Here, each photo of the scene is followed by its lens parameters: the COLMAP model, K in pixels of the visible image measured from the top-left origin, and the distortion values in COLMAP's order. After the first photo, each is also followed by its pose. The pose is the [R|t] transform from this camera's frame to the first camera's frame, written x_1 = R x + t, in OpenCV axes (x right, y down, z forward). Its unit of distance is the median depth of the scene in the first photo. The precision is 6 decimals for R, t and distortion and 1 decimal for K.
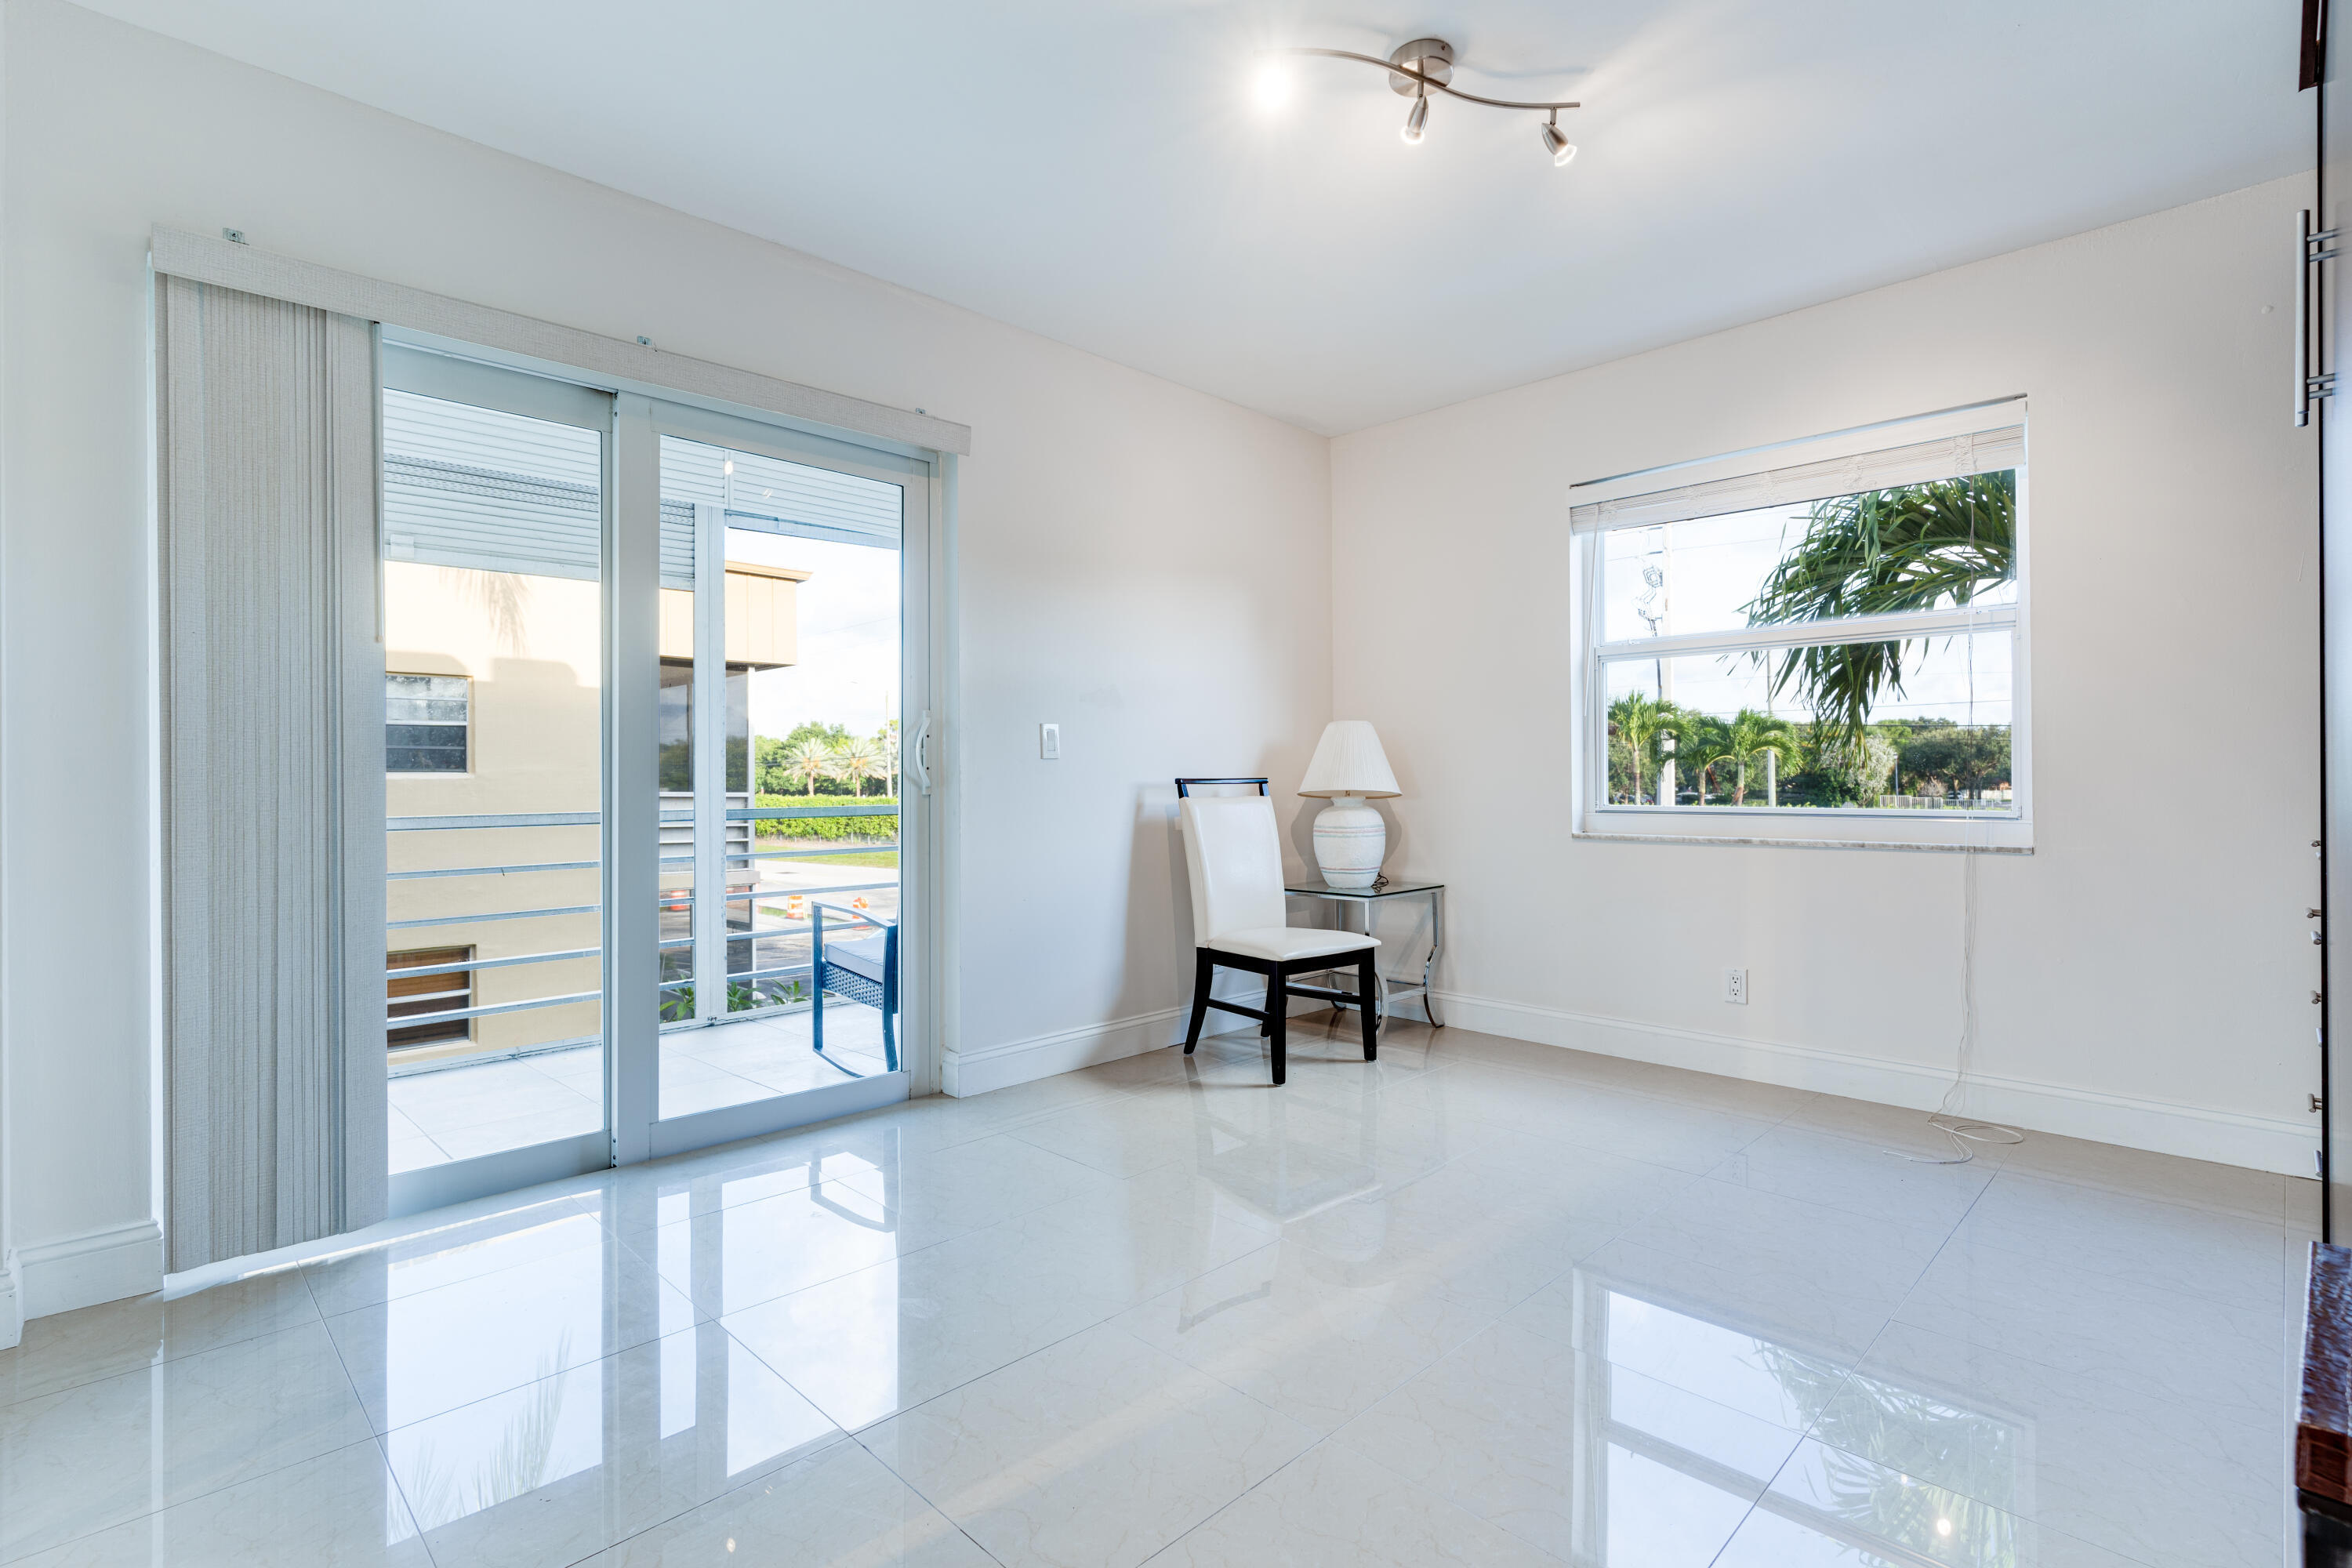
lens RADIAL K [[1104.8, 0, 1196.4], [0, 1104.8, 780.8], [0, 0, 1]] dist [0.002462, -0.000255]
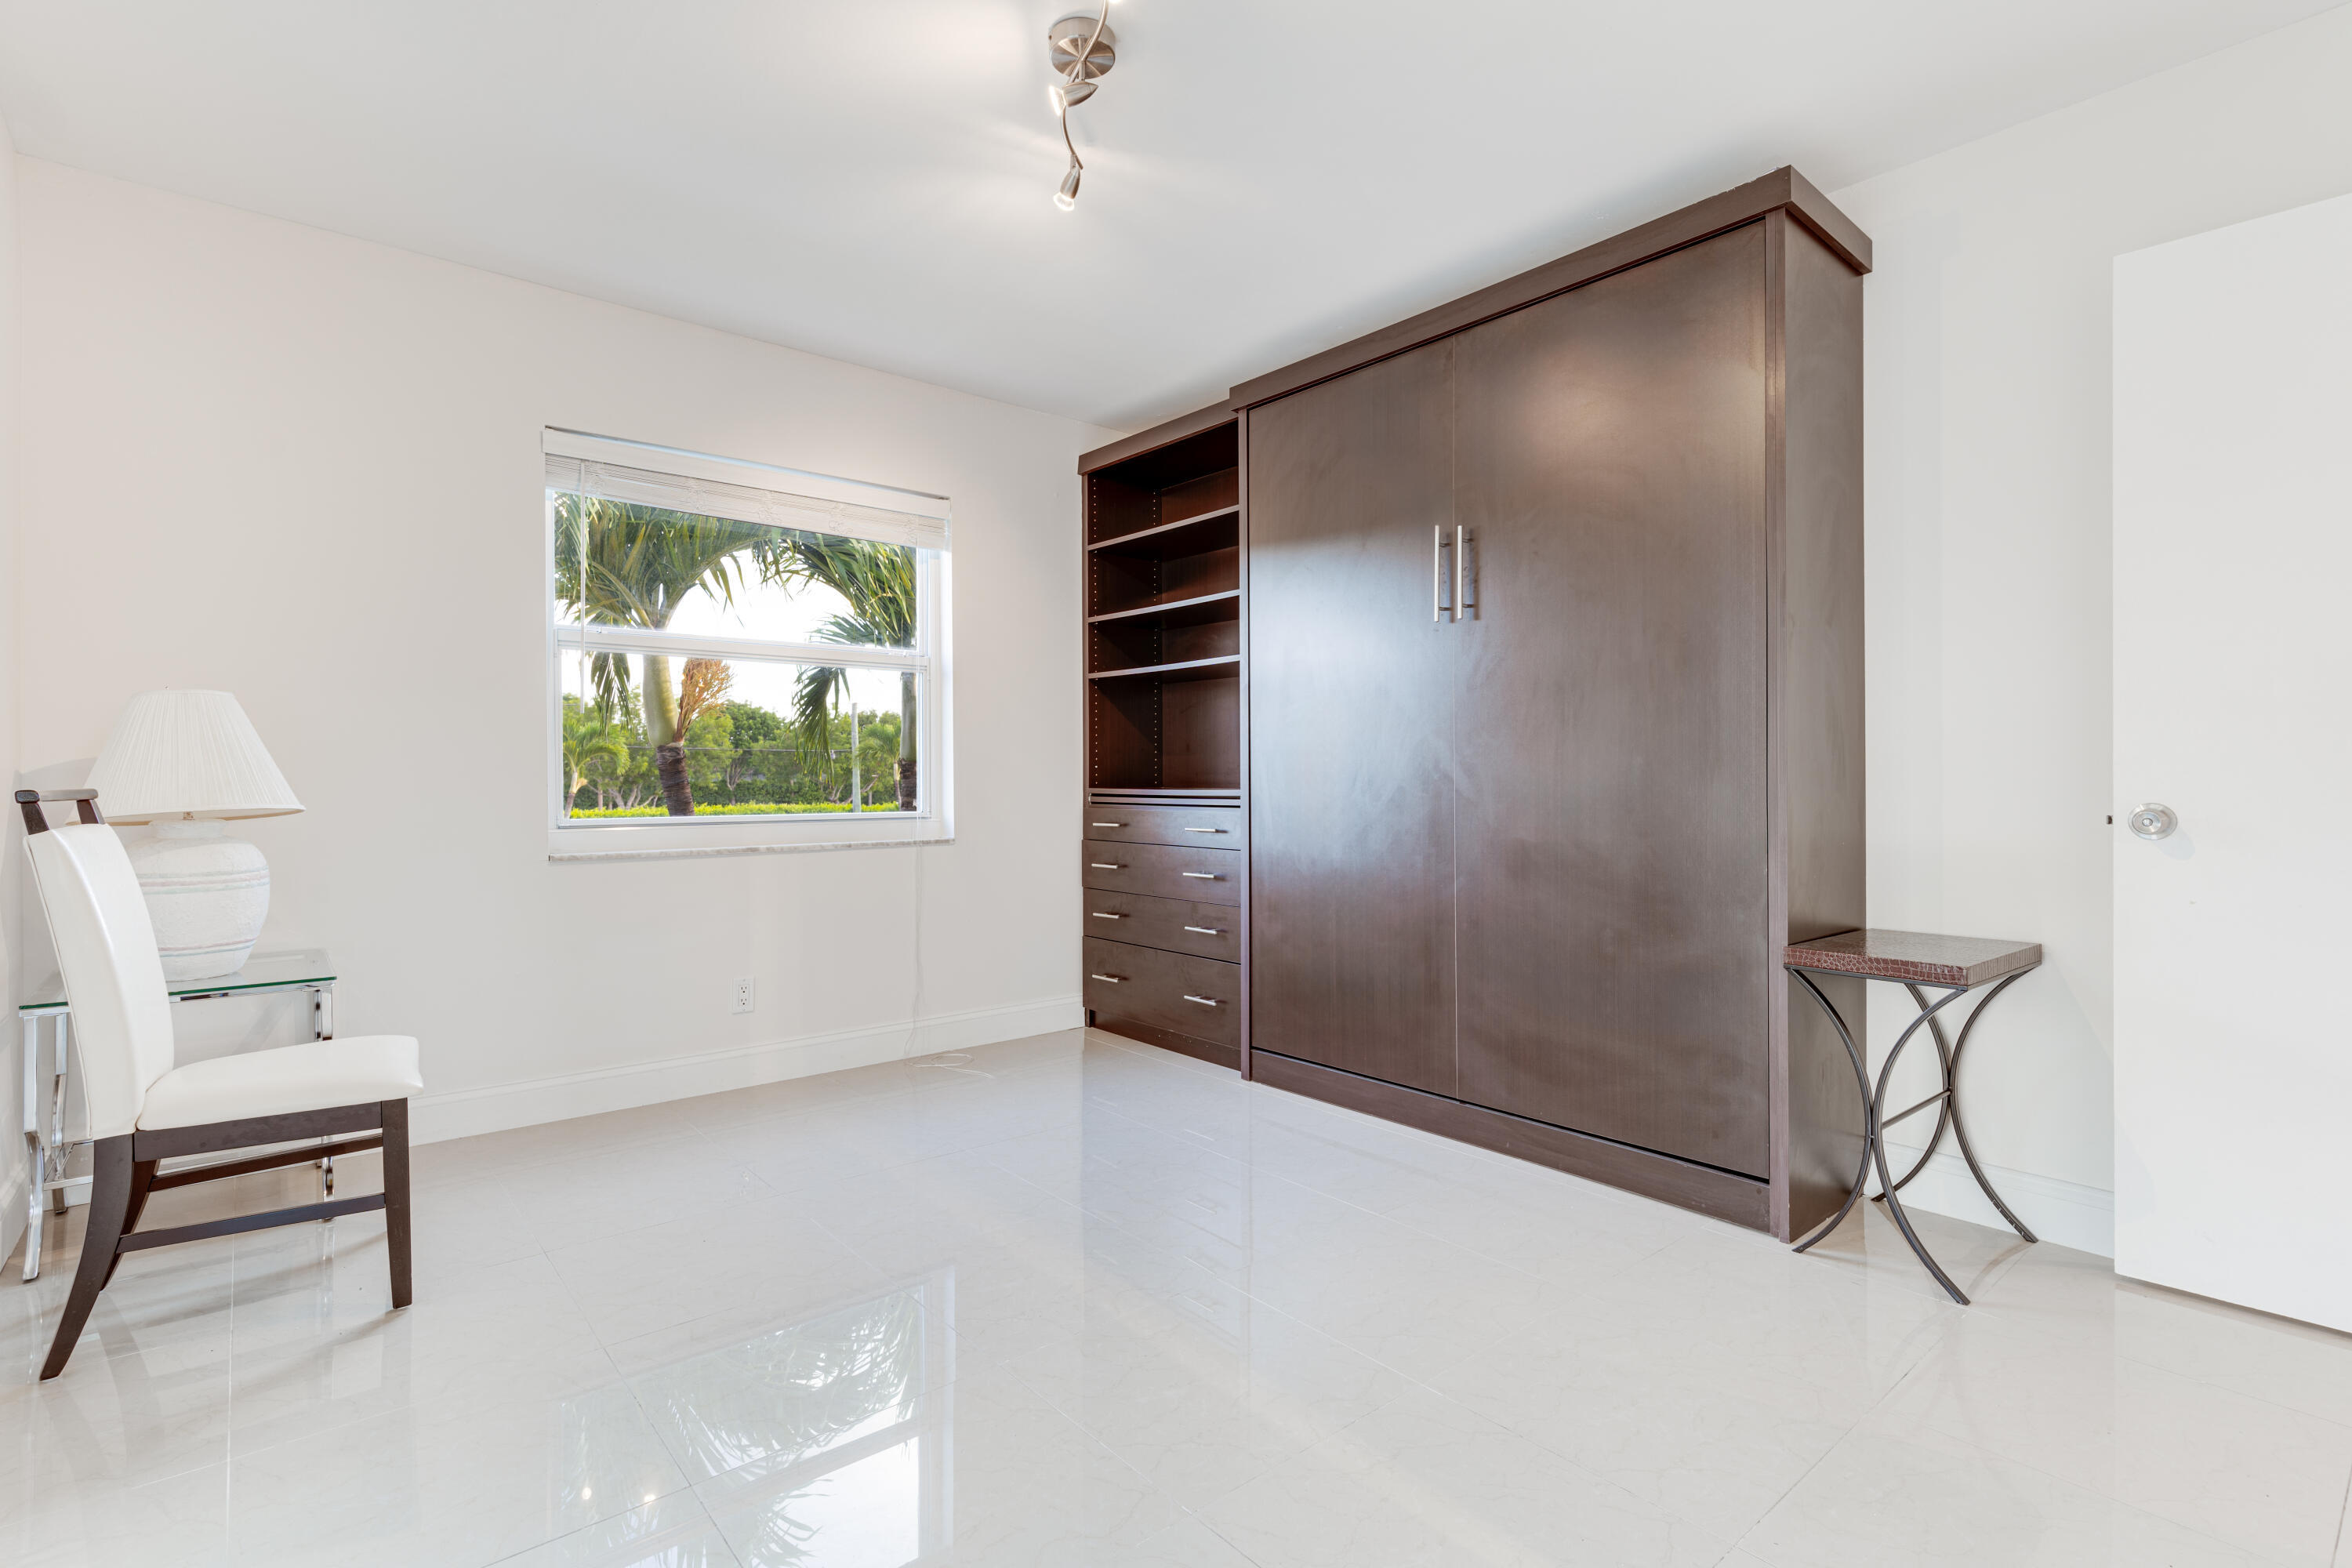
lens RADIAL K [[1104.8, 0, 1181.6], [0, 1104.8, 782.8], [0, 0, 1]] dist [0.002462, -0.000255]
pose [[0.093416, 0.002076, 0.995625, -0.449151], [0.006216, 0.999977, -0.002669, -0.001409], [-0.995608, 0.006438, 0.093401, 0.492584]]
